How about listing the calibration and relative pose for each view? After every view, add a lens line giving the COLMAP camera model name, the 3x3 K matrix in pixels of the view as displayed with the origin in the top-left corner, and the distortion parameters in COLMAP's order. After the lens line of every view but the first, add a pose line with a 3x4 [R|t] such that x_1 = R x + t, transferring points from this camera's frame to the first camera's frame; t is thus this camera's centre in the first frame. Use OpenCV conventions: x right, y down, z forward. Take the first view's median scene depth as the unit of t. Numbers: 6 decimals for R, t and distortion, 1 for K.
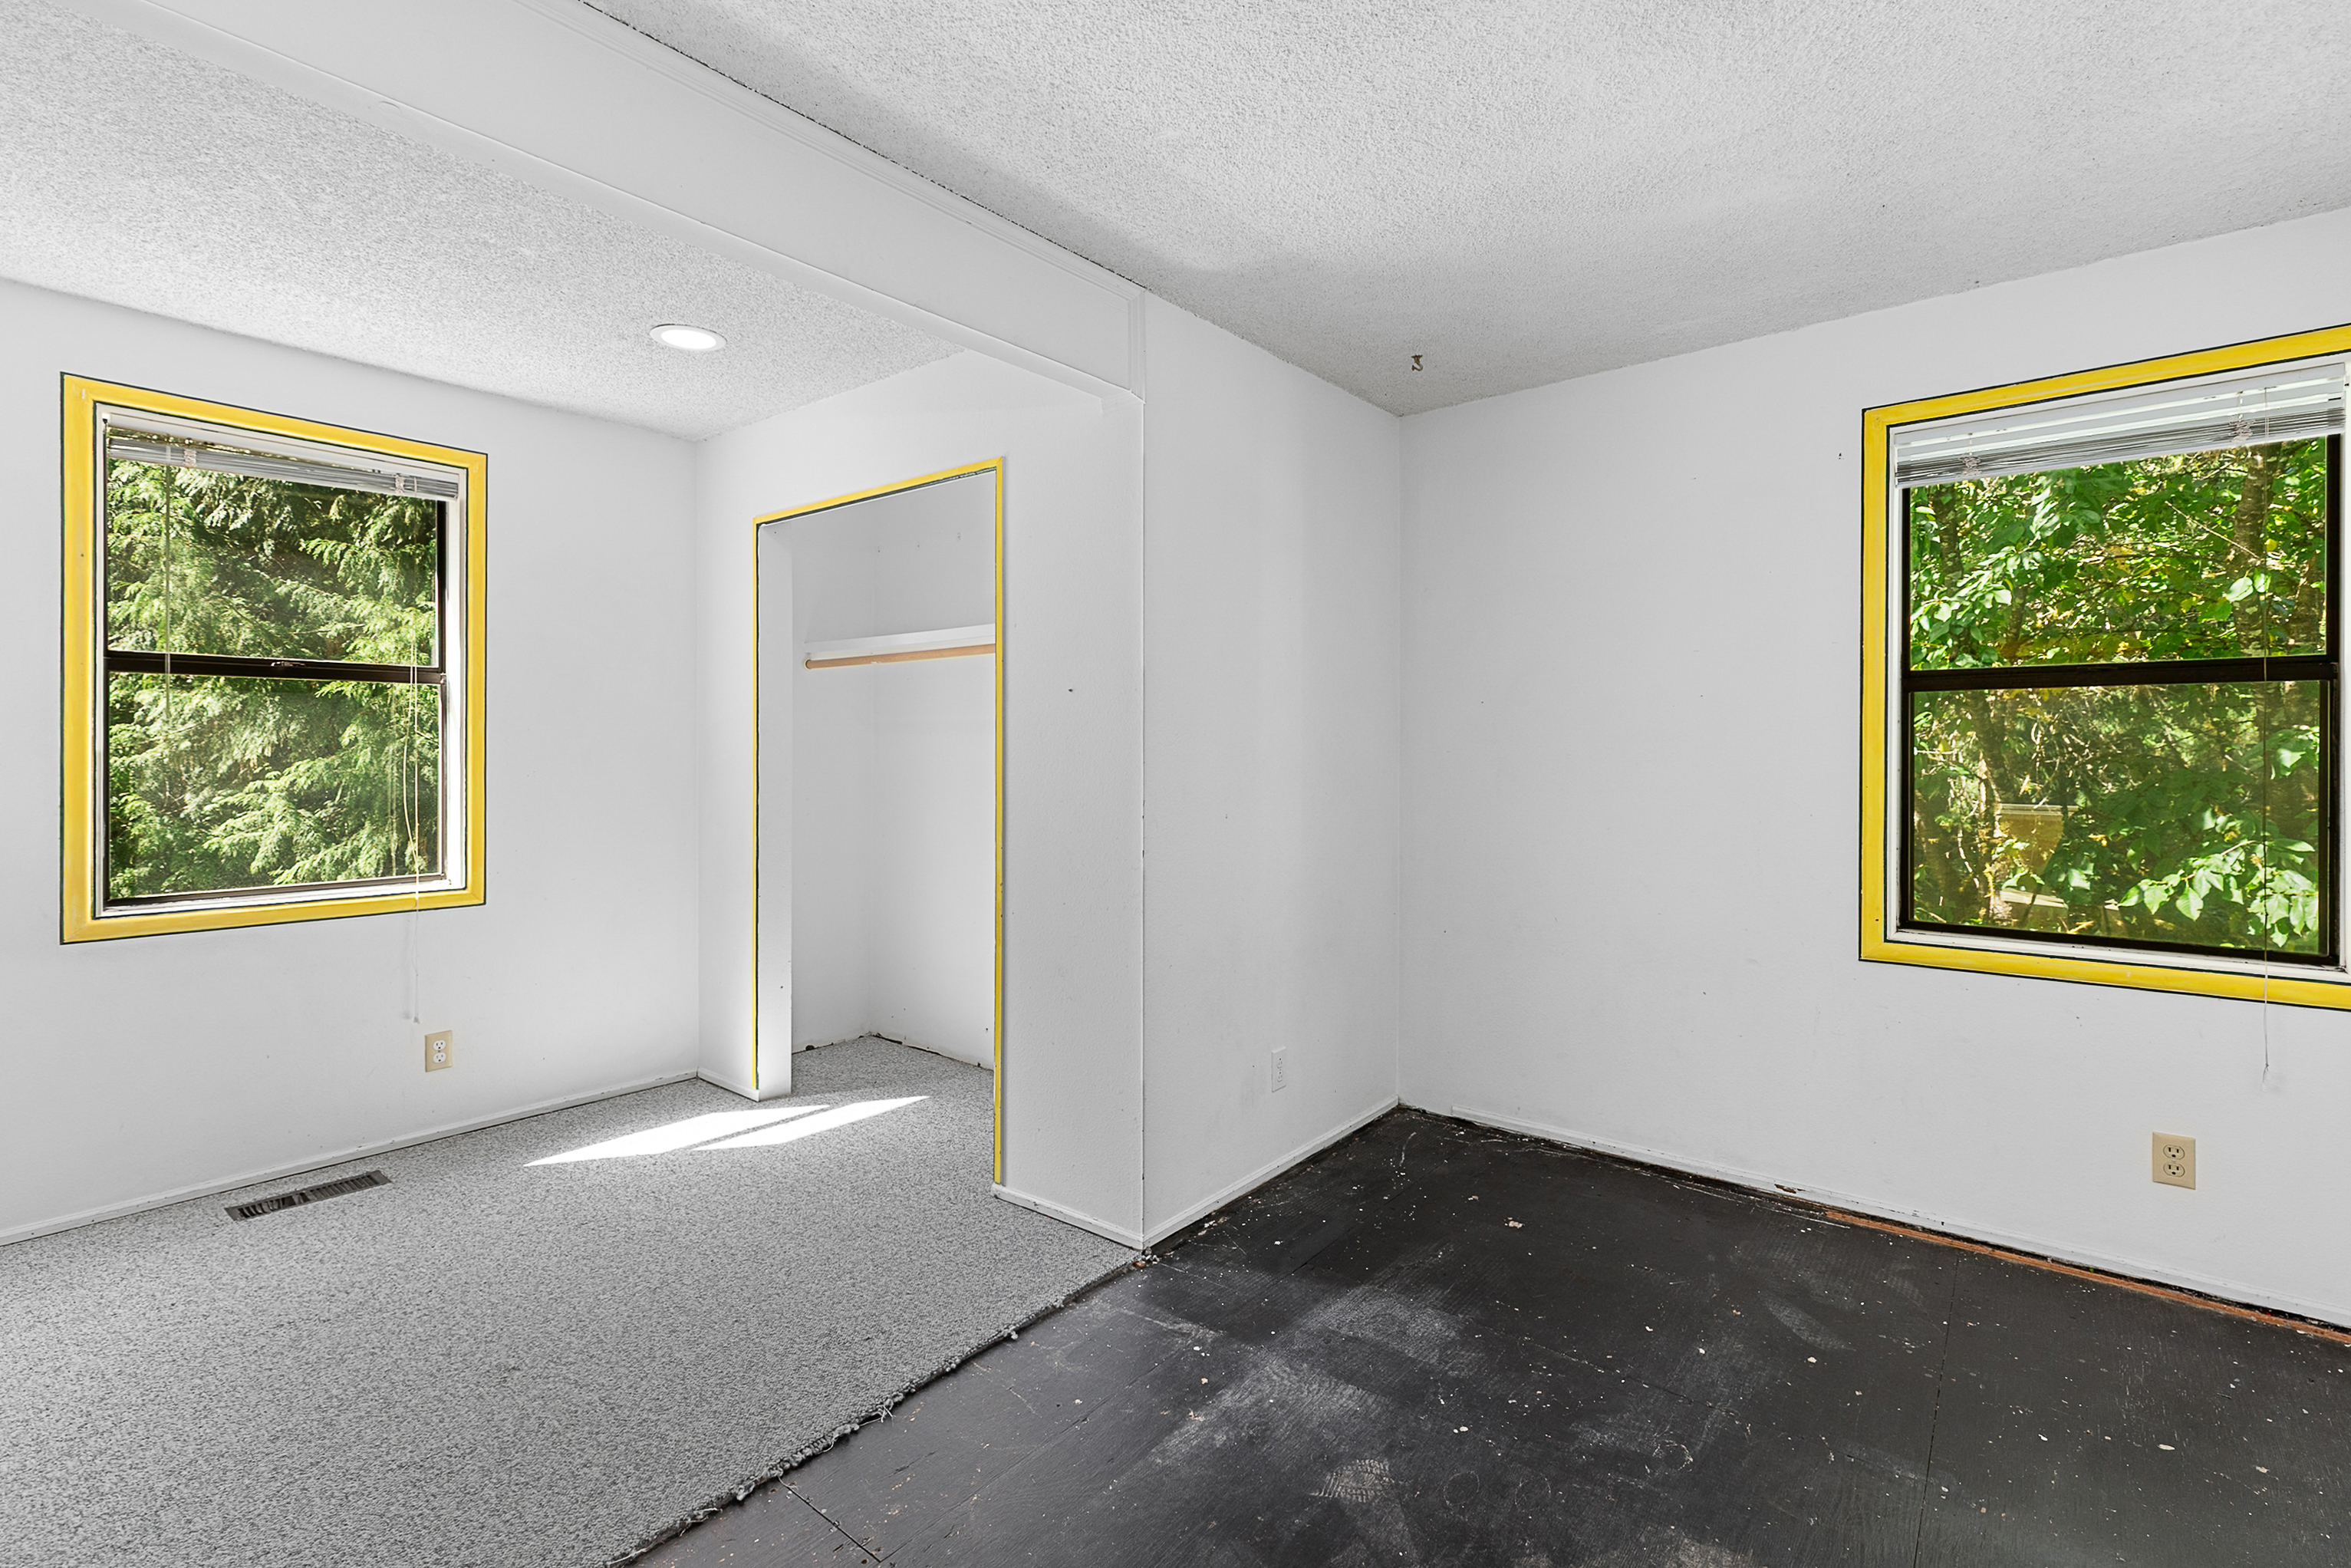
lens RADIAL K [[1062.9, 0, 1162.8], [0, 1062.9, 744.7], [0, 0, 1]] dist [0.005125, -0.000232]
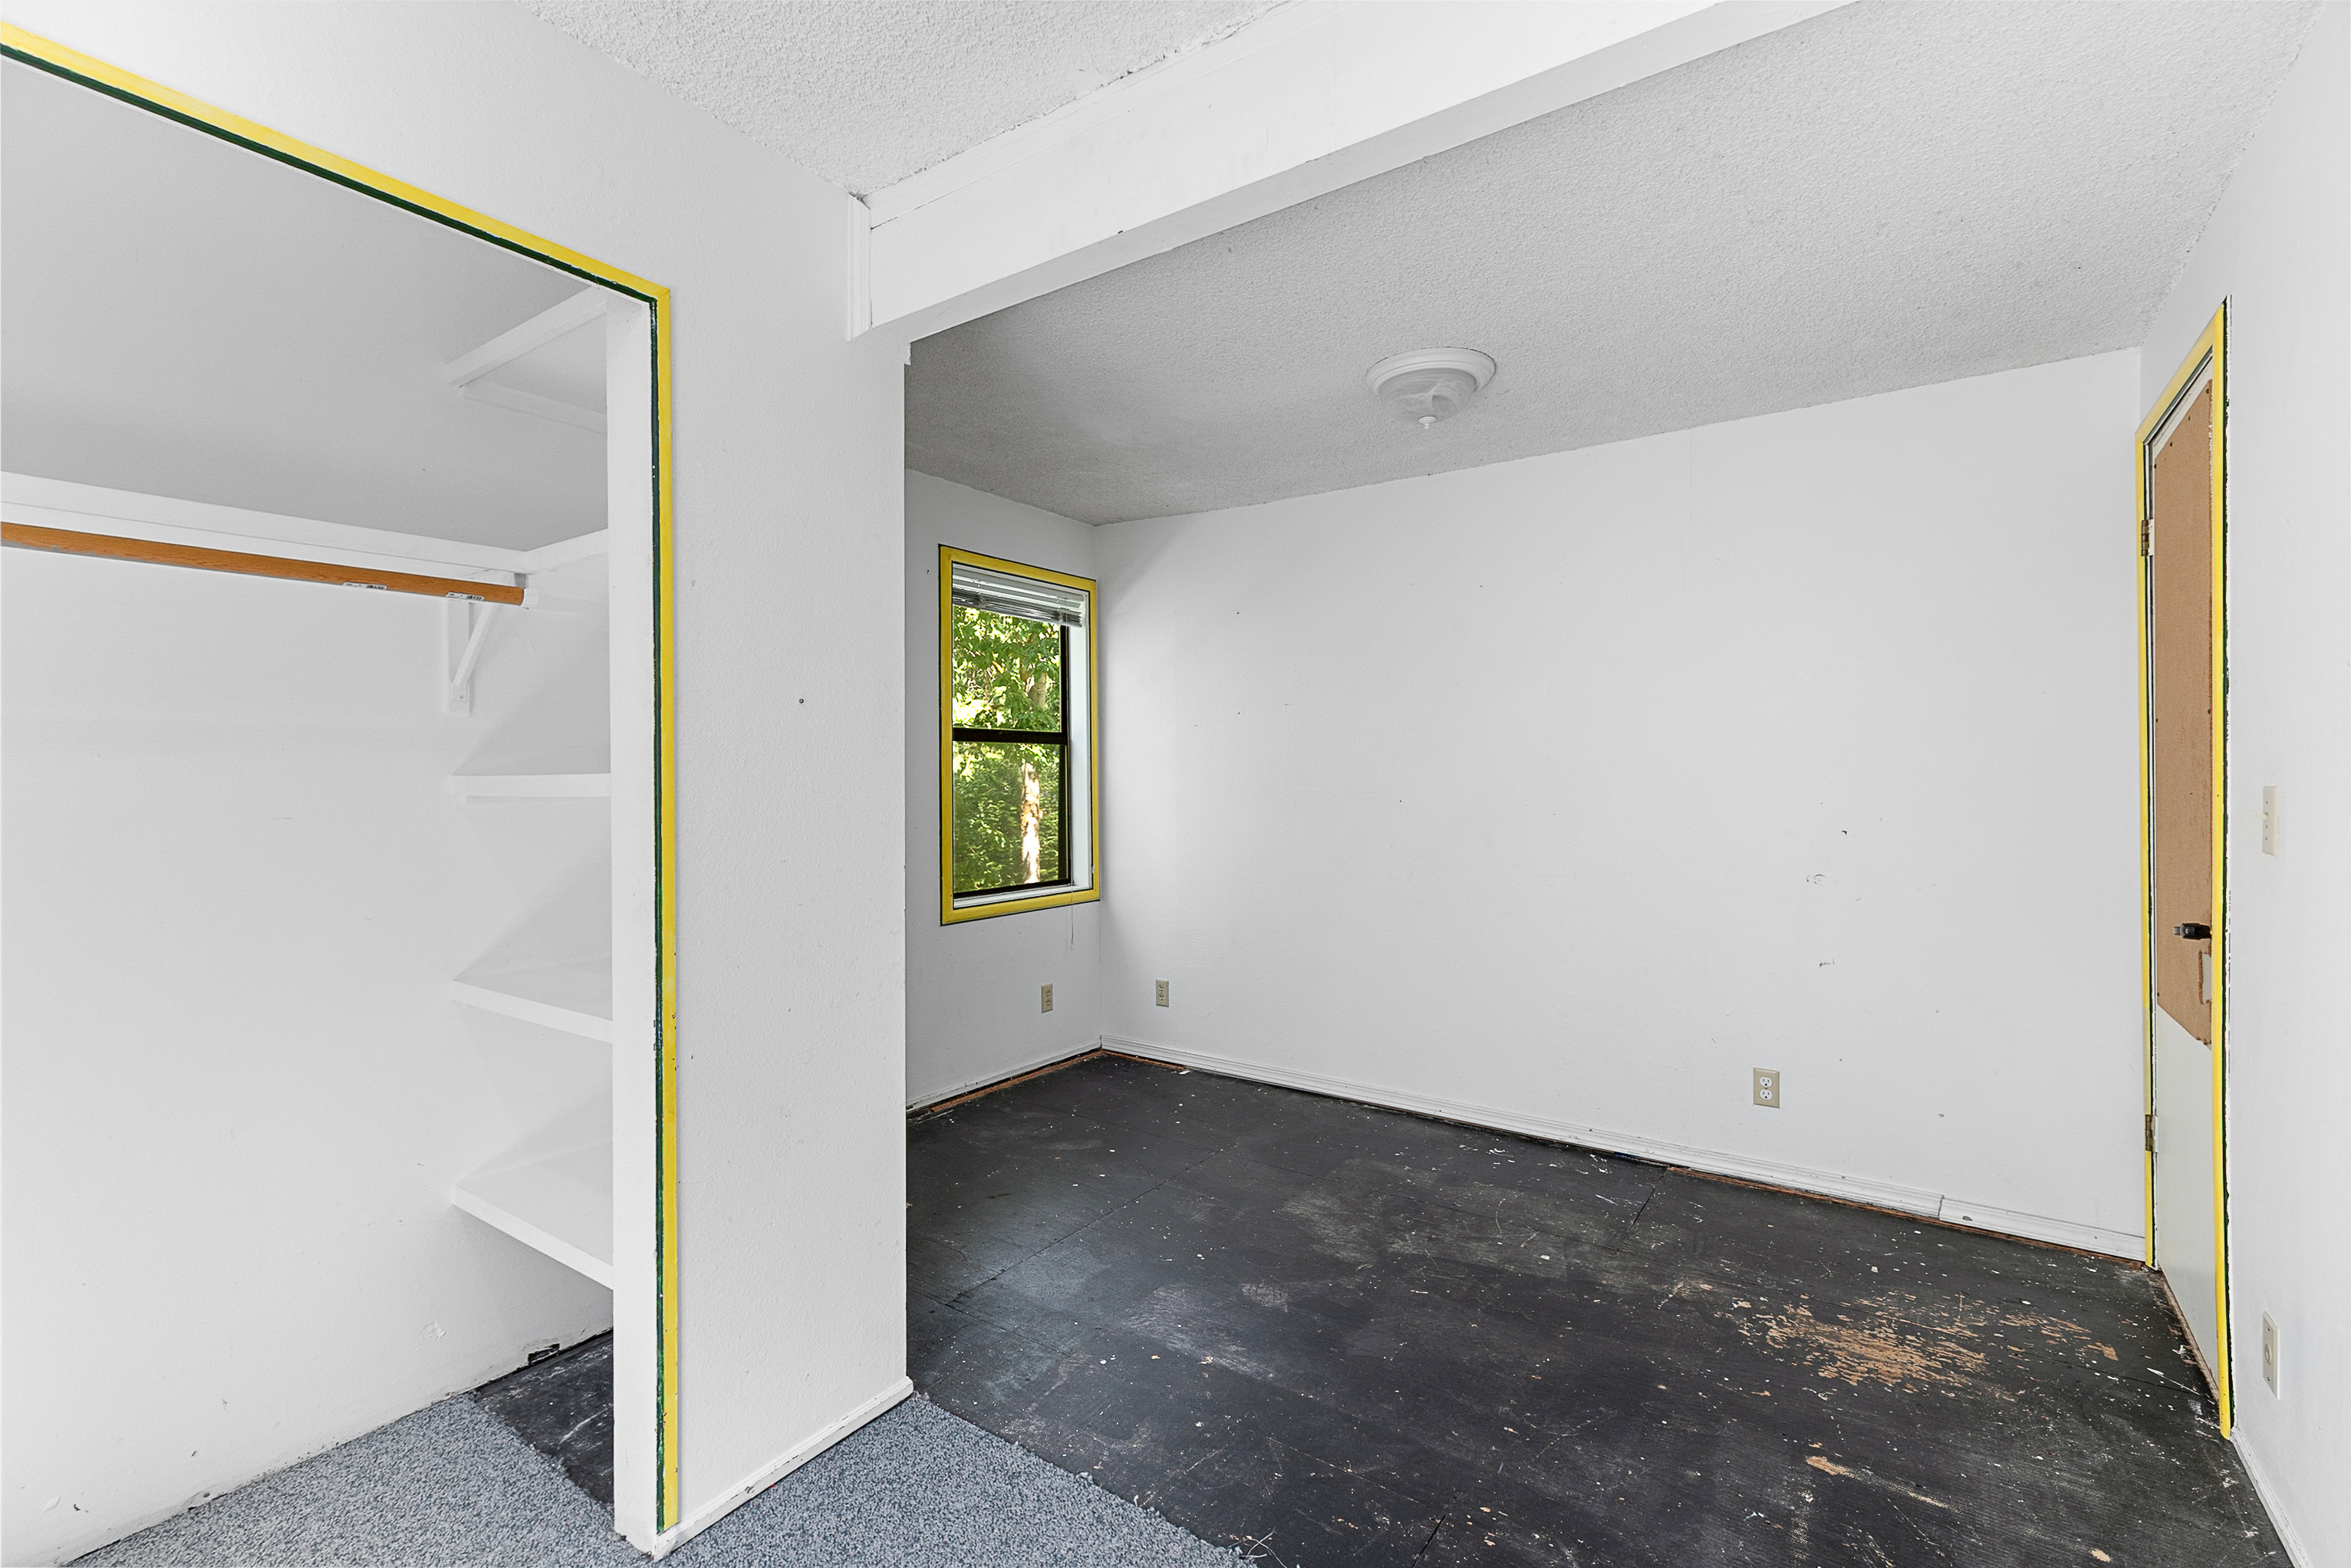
lens RADIAL K [[1062.9, 0, 1162.8], [0, 1062.9, 744.7], [0, 0, 1]] dist [0.005125, -0.000232]
pose [[-0.084596, 0.031998, 0.995901, -0.975796], [-0.006825, 0.999442, -0.032691, 0.004878], [-0.996392, -0.009562, -0.084331, 0.994725]]
